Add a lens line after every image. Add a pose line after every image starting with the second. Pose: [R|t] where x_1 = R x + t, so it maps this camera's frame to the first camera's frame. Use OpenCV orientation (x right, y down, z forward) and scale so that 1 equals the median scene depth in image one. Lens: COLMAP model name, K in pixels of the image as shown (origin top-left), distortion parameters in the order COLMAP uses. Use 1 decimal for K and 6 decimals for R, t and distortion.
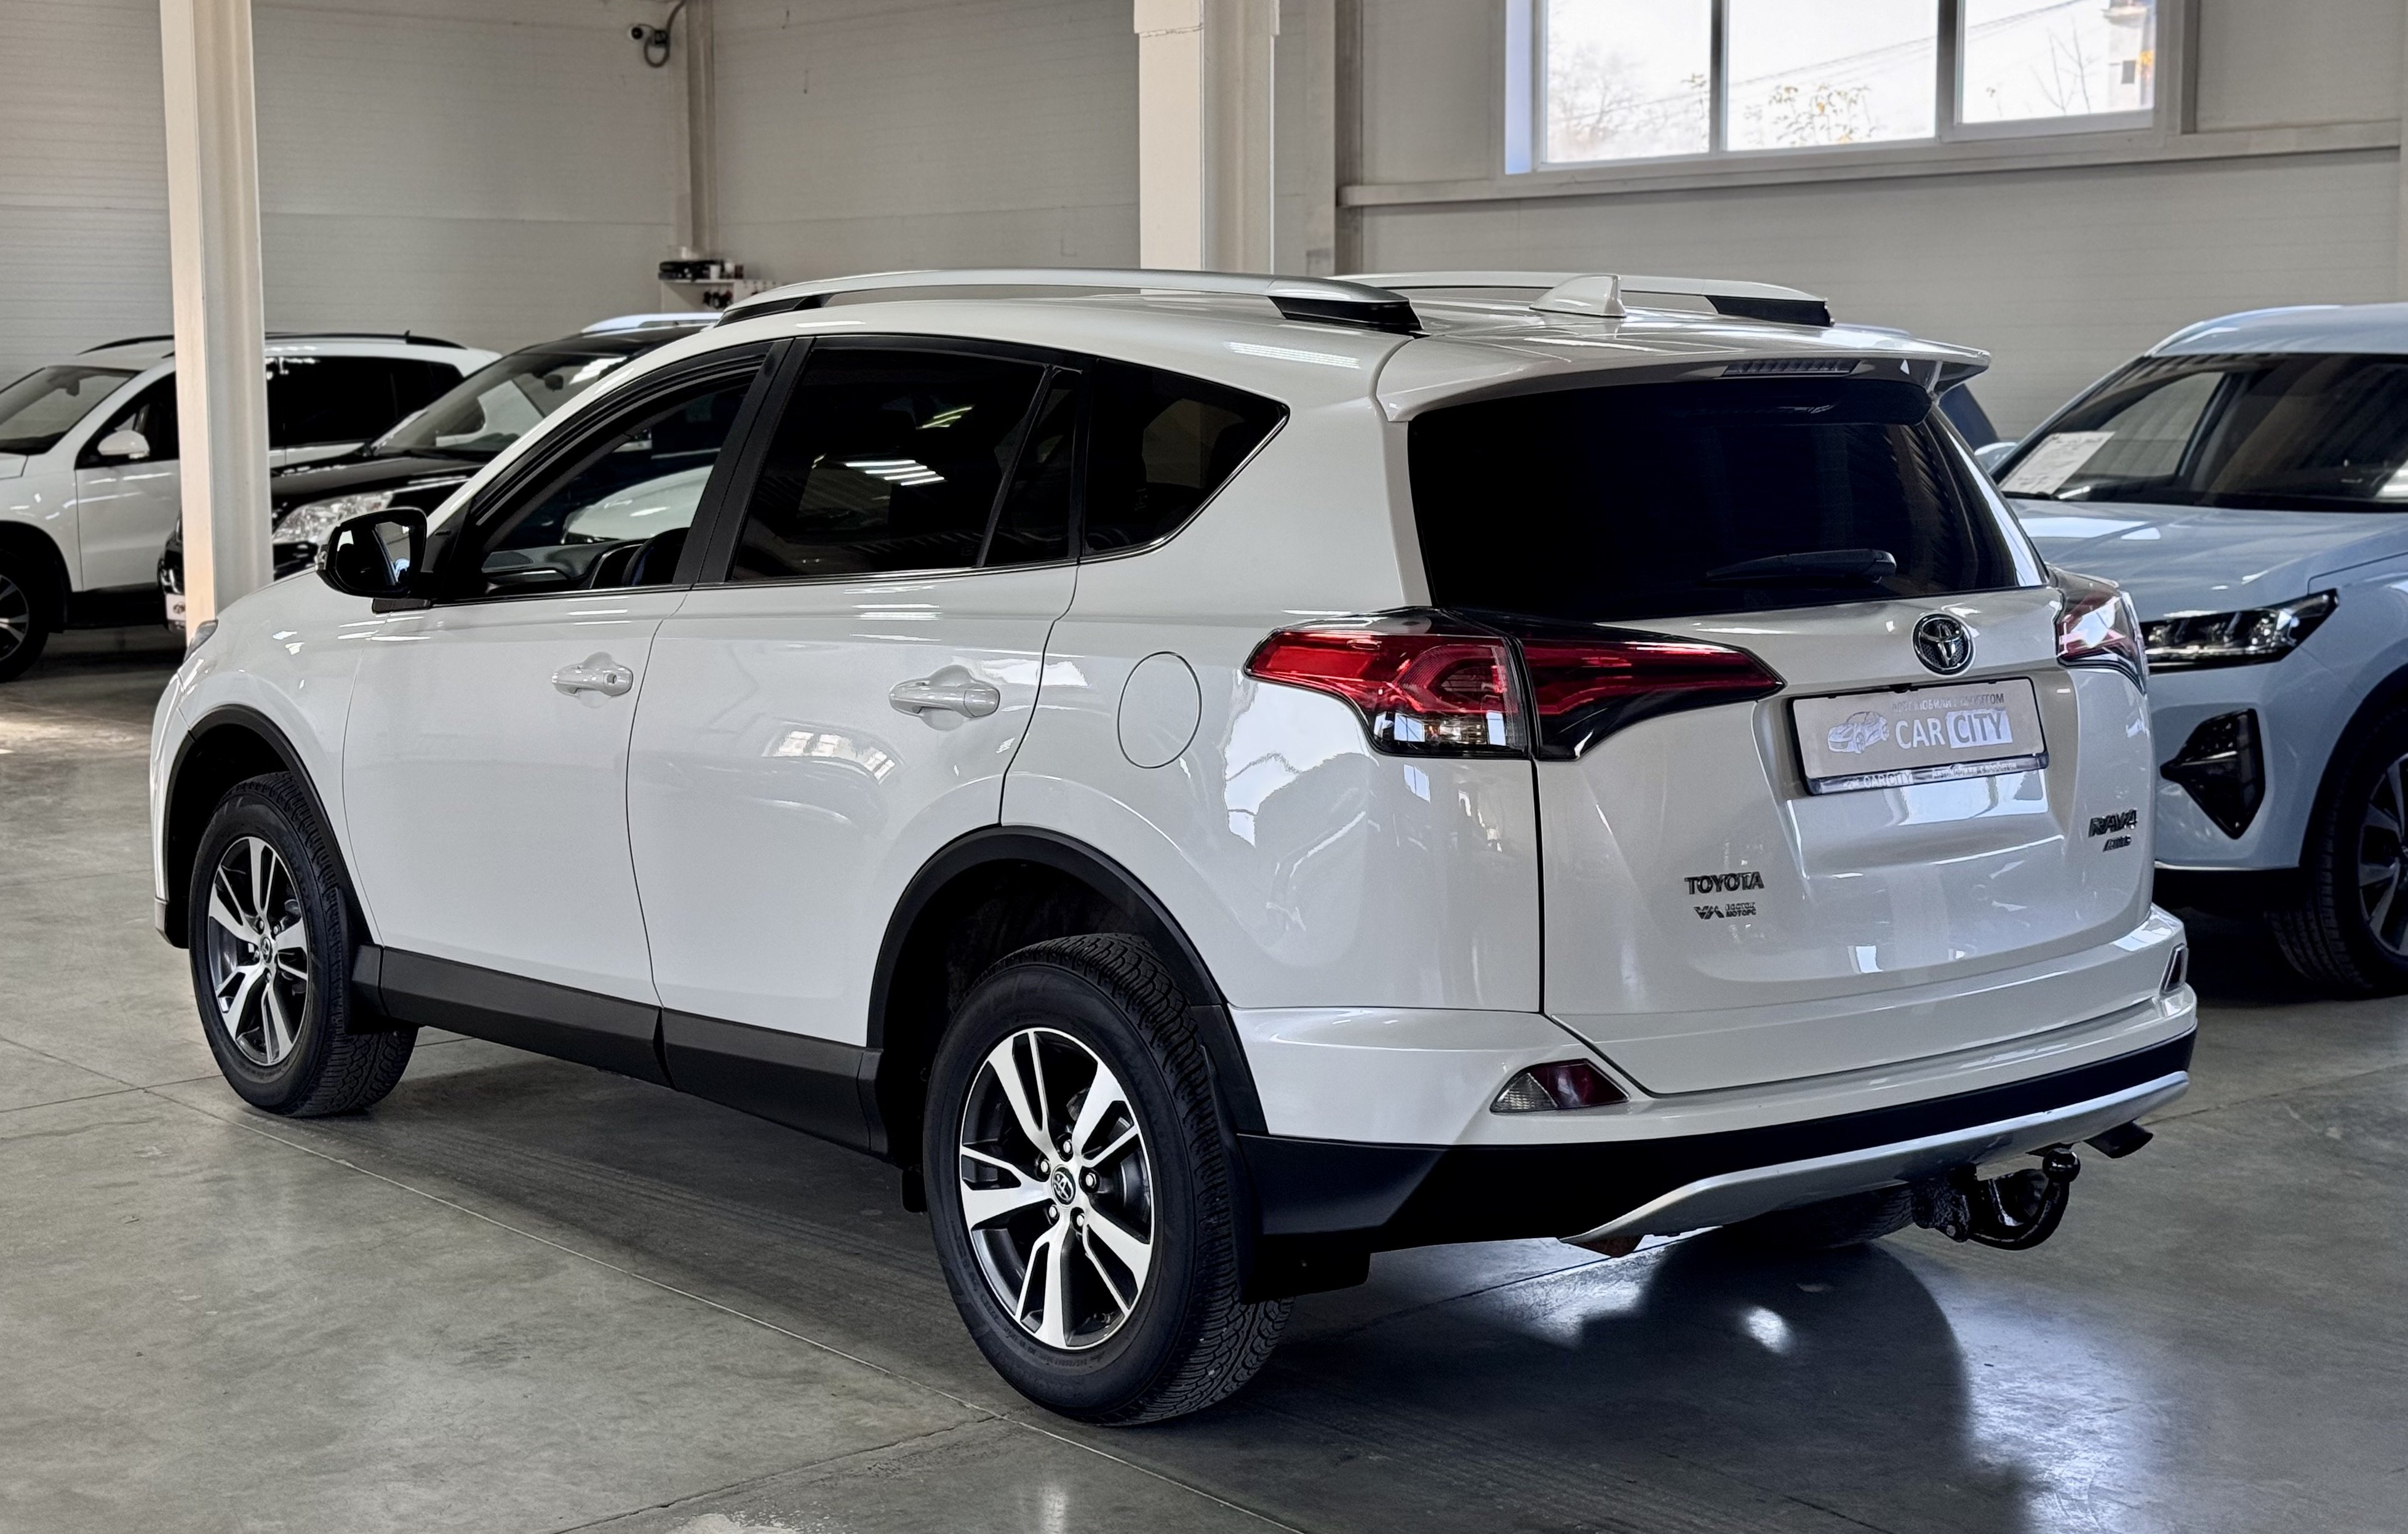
lens RADIAL K [[3410.8, 0, 1204.0], [0, 3410.8, 767.0], [0, 0, 1]] dist [0.037257, 0.069104]
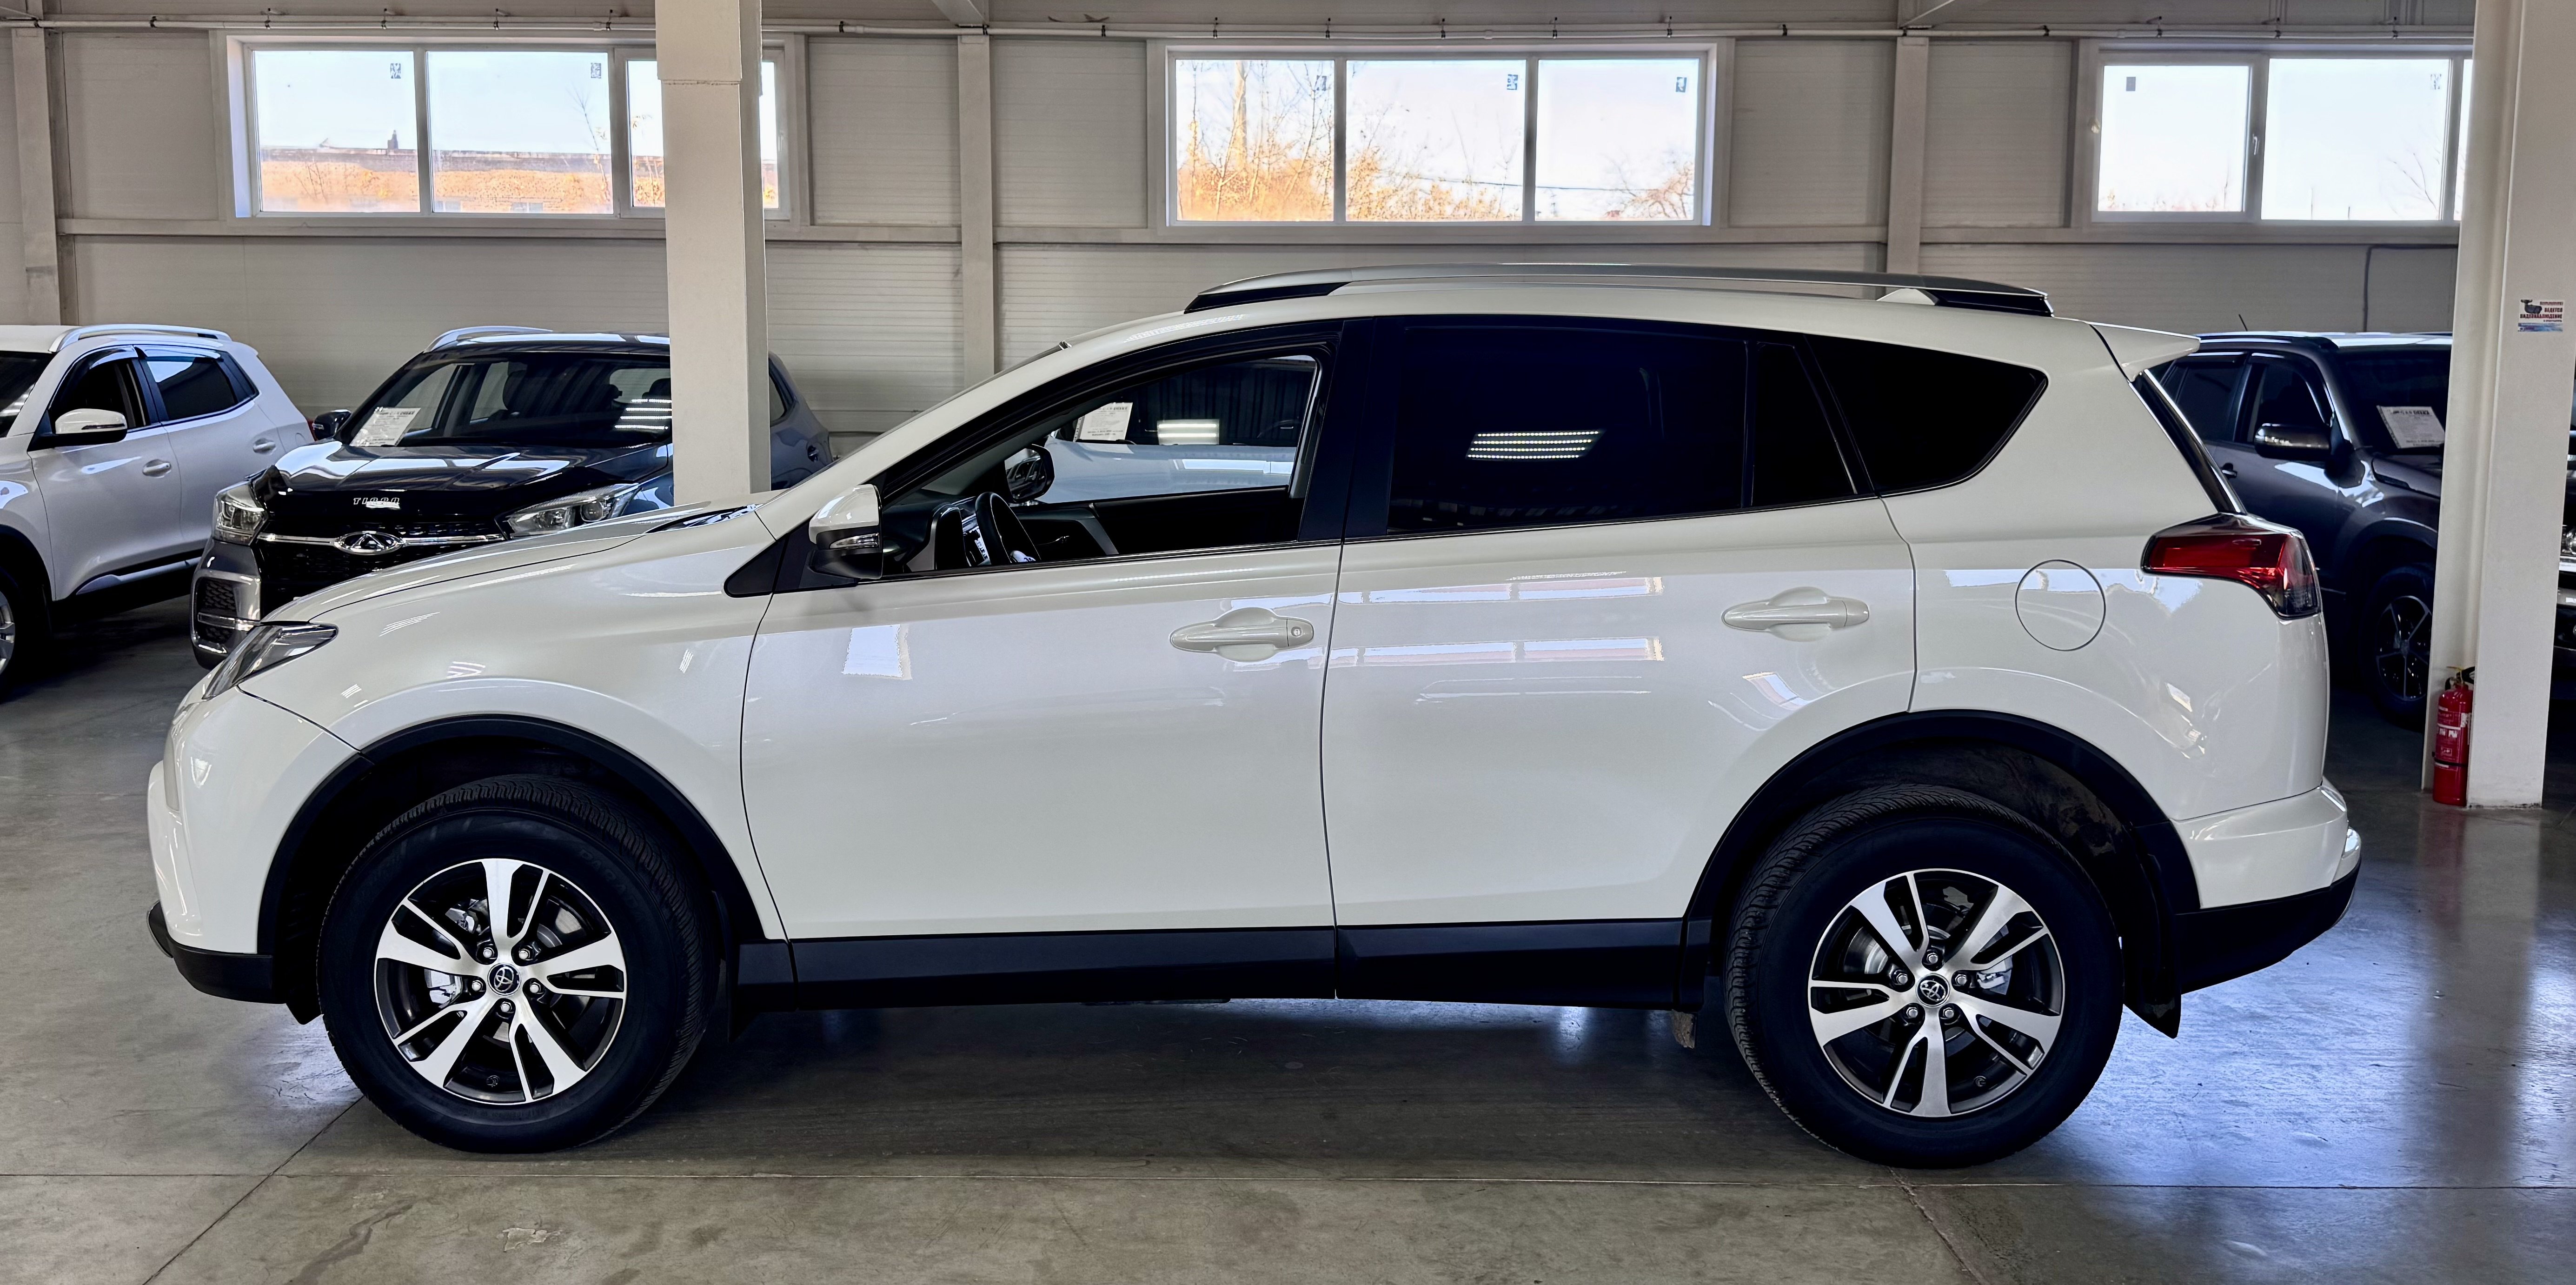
lens RADIAL K [[1852.9, 0, 1281.8], [0, 1852.9, 555.7], [0, 0, 1]] dist [0.051648, -0.091875]
pose [[0.649832, -0.067384, 0.757085, -0.630292], [0.081096, 0.996524, 0.019088, -0.062572], [-0.755739, 0.048992, 0.653038, 0.639043]]
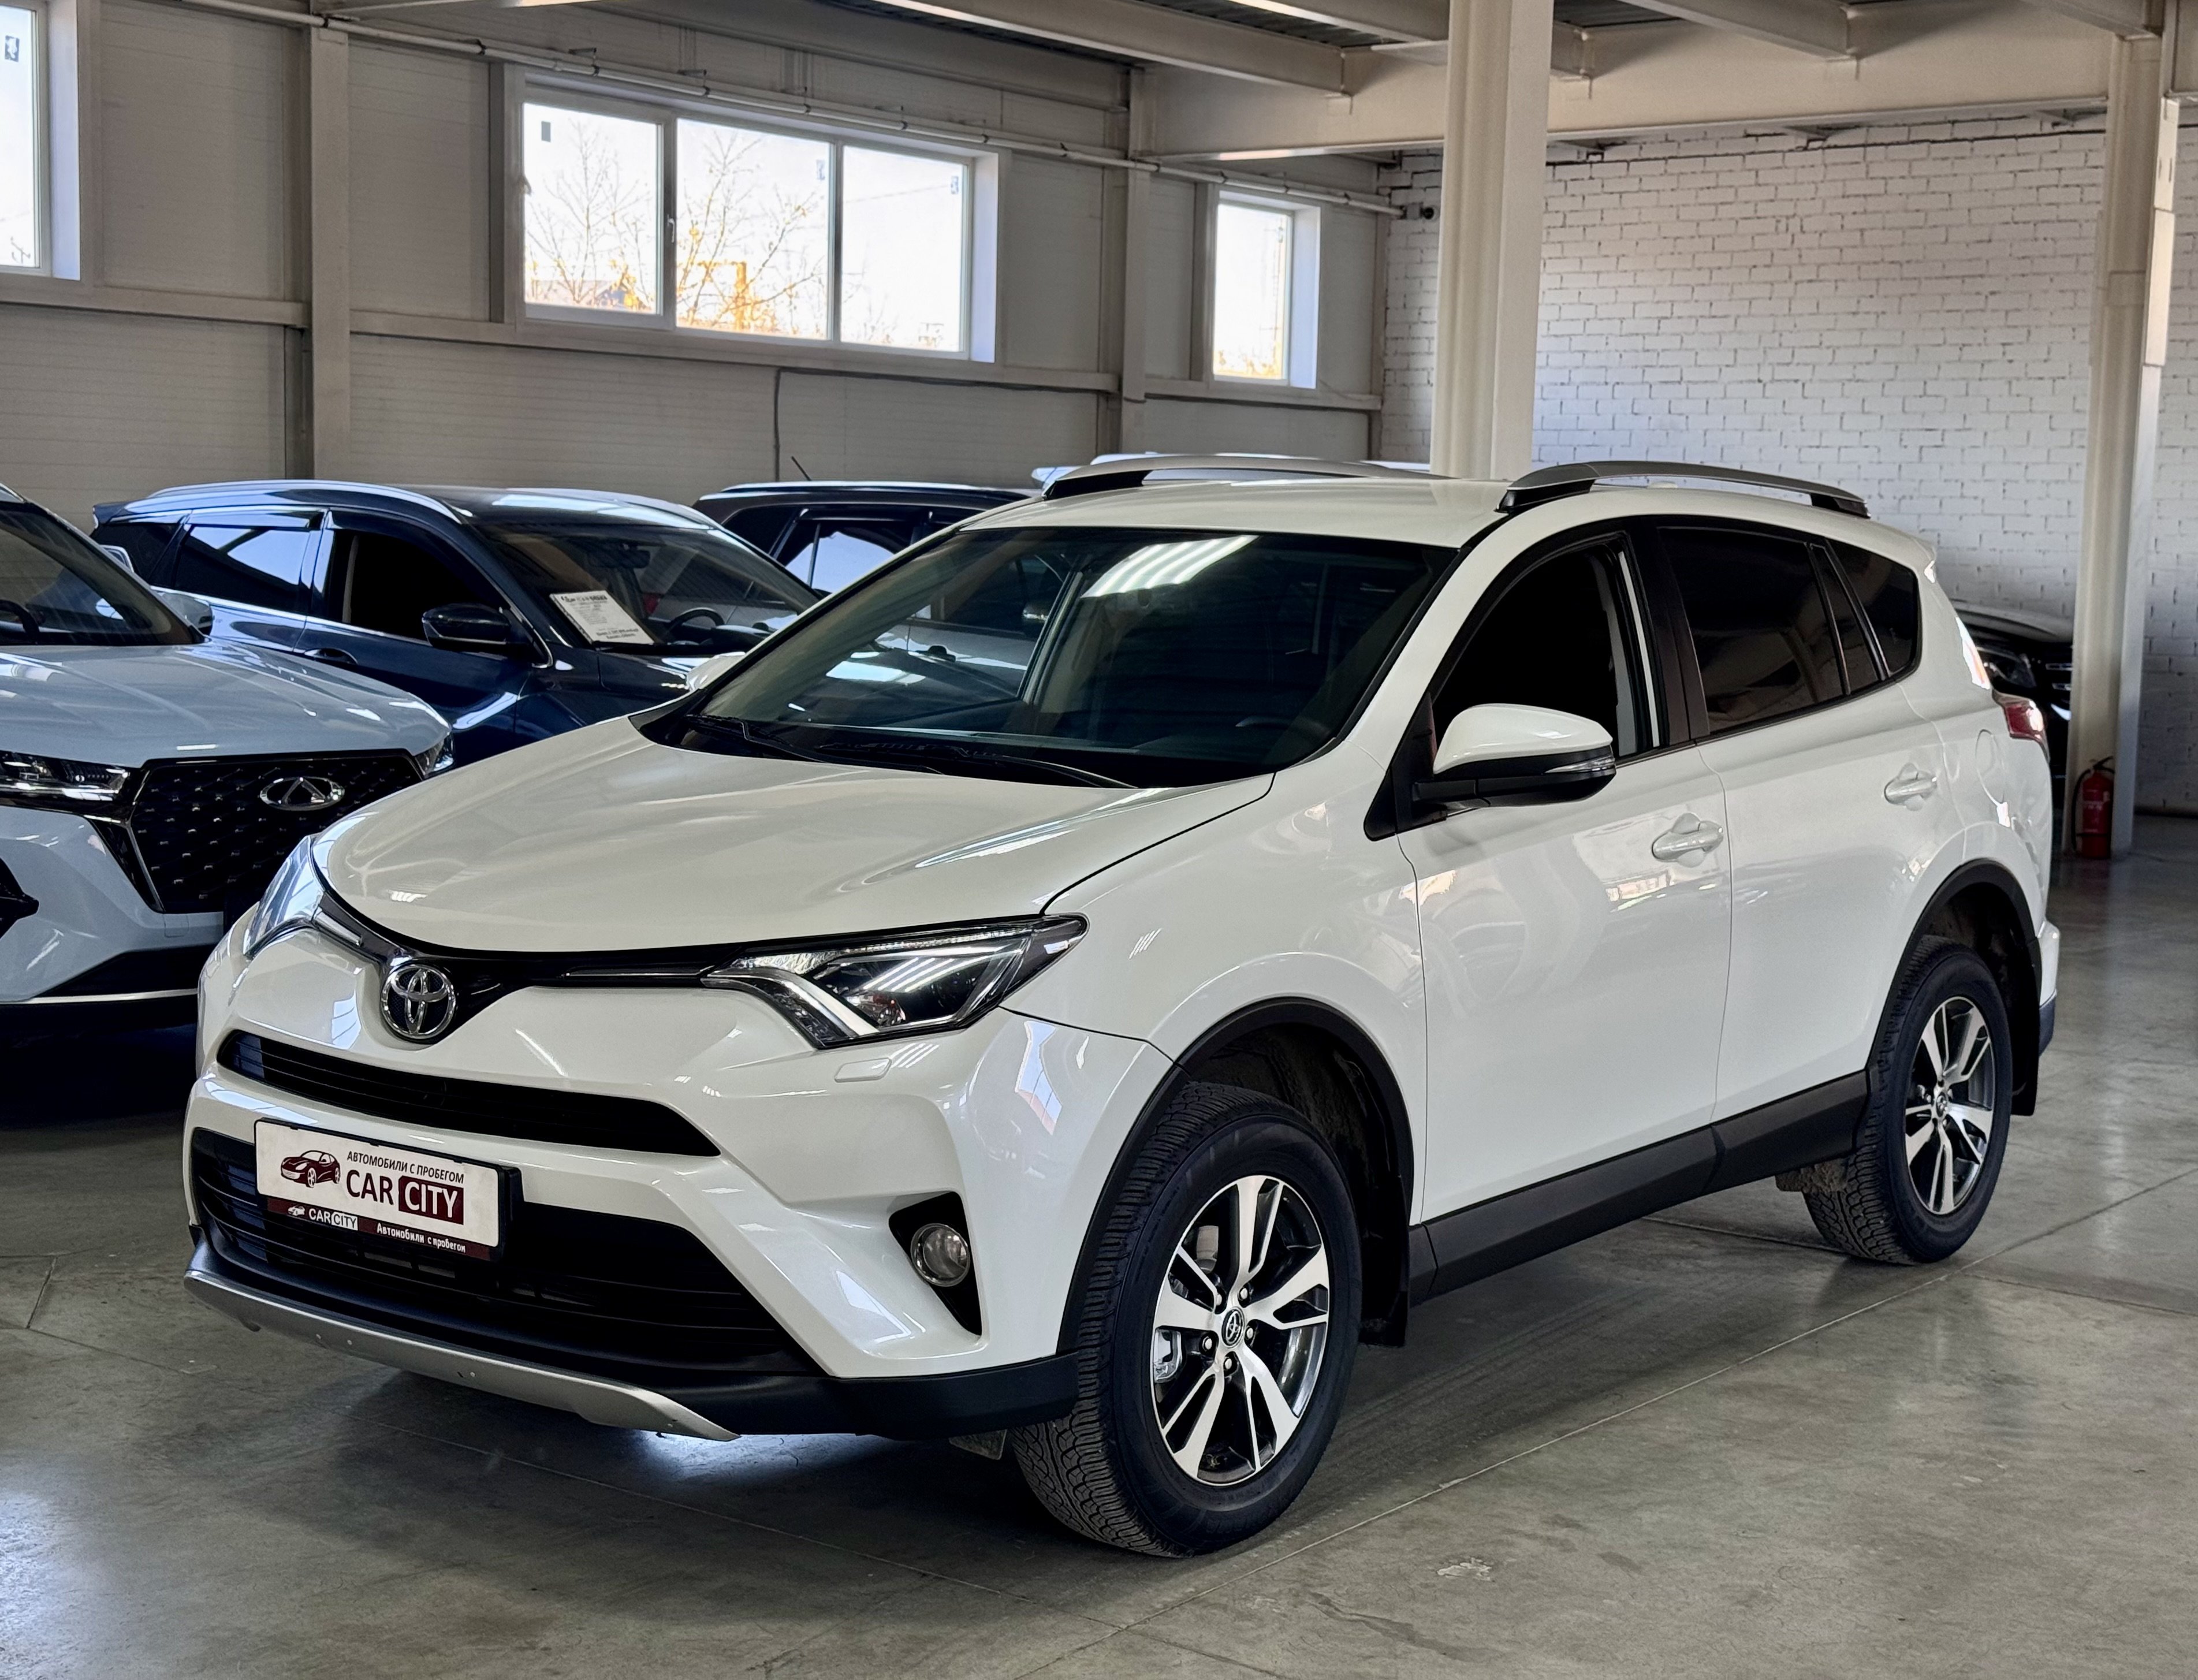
lens RADIAL K [[3214.4, 0, 1099.0], [0, 3214.4, 840.0], [0, 0, 1]] dist [0.113663, -0.161549]
pose [[-0.211999, -0.095457, 0.972597, -1.160323], [0.092655, 0.988772, 0.117241, -0.166453], [-0.972868, 0.114971, -0.200774, 1.433337]]
